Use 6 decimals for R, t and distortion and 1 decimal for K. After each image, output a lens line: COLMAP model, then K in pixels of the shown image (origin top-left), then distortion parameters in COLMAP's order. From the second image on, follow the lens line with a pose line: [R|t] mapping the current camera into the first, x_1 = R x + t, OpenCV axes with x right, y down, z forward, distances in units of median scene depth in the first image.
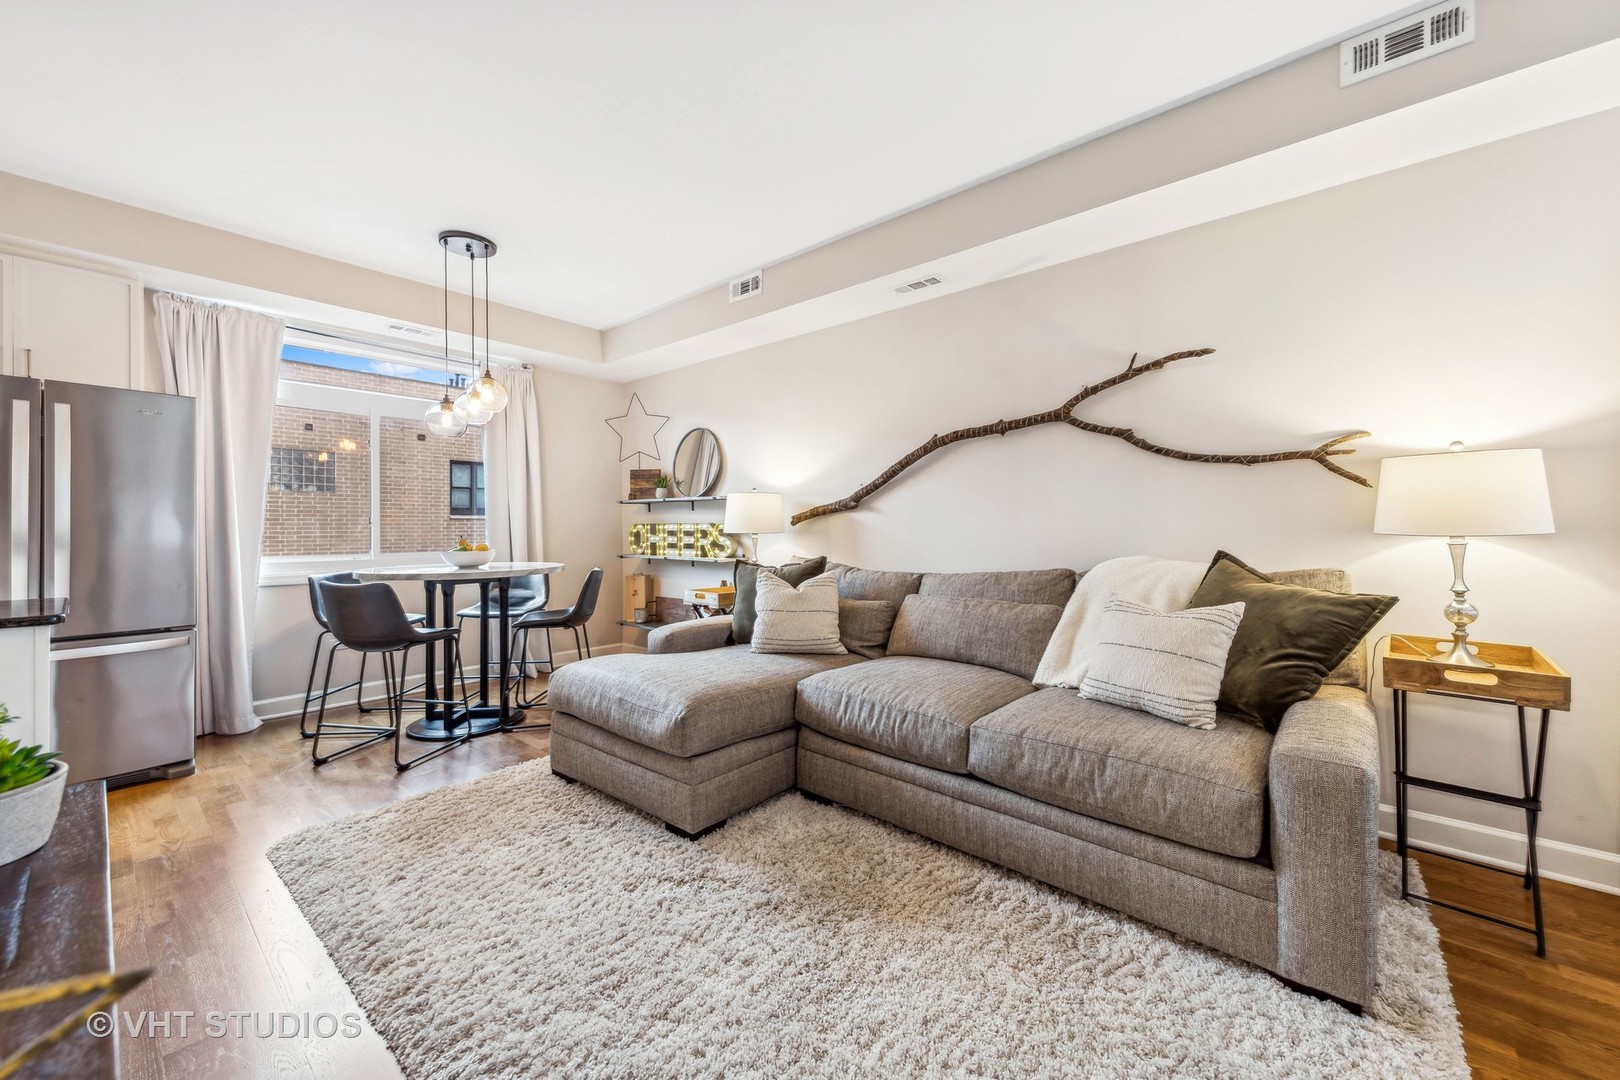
lens RADIAL K [[589.1, 0, 810.0], [0, 589.1, 540.0], [0, 0, 1]] dist [-0.000416, -0.000073]
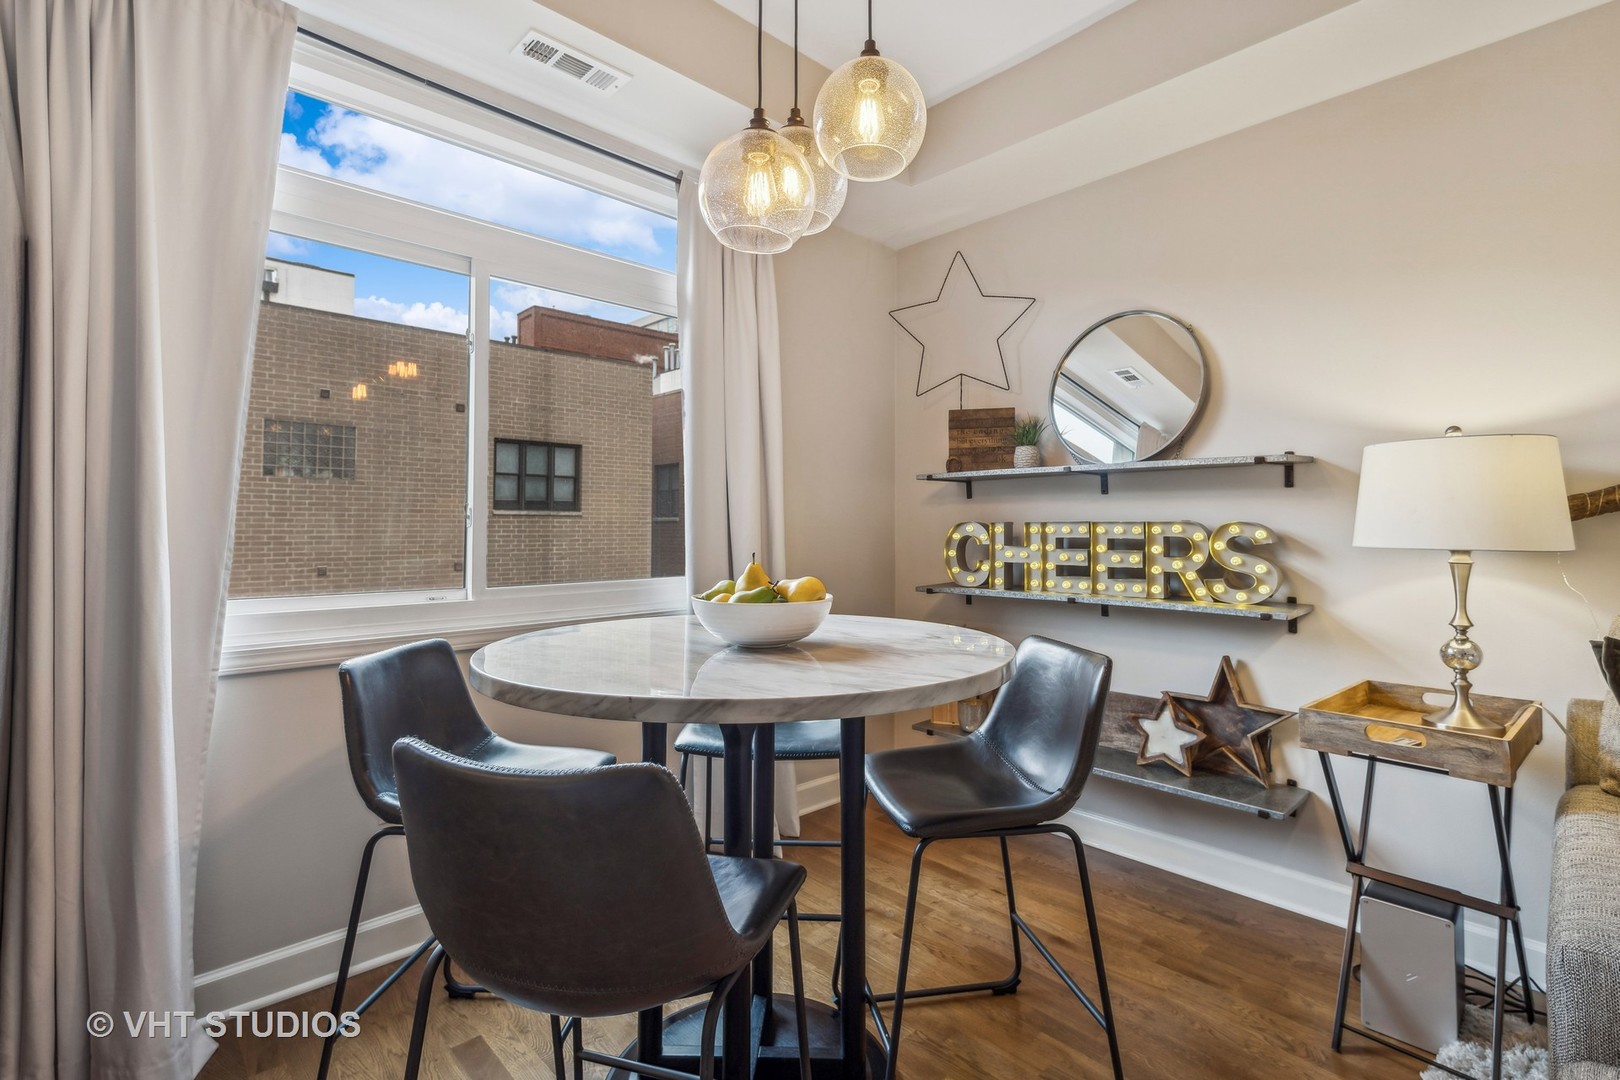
lens RADIAL K [[730.6, 0, 810.5], [0, 730.6, 522.9], [0, 0, 1]] dist [0.013123, 0.000026]
pose [[0.993288, 0.004180, -0.115594, -0.368354], [-0.007312, 0.999617, -0.026679, -0.010815], [0.115439, 0.027345, 0.992938, 0.418385]]
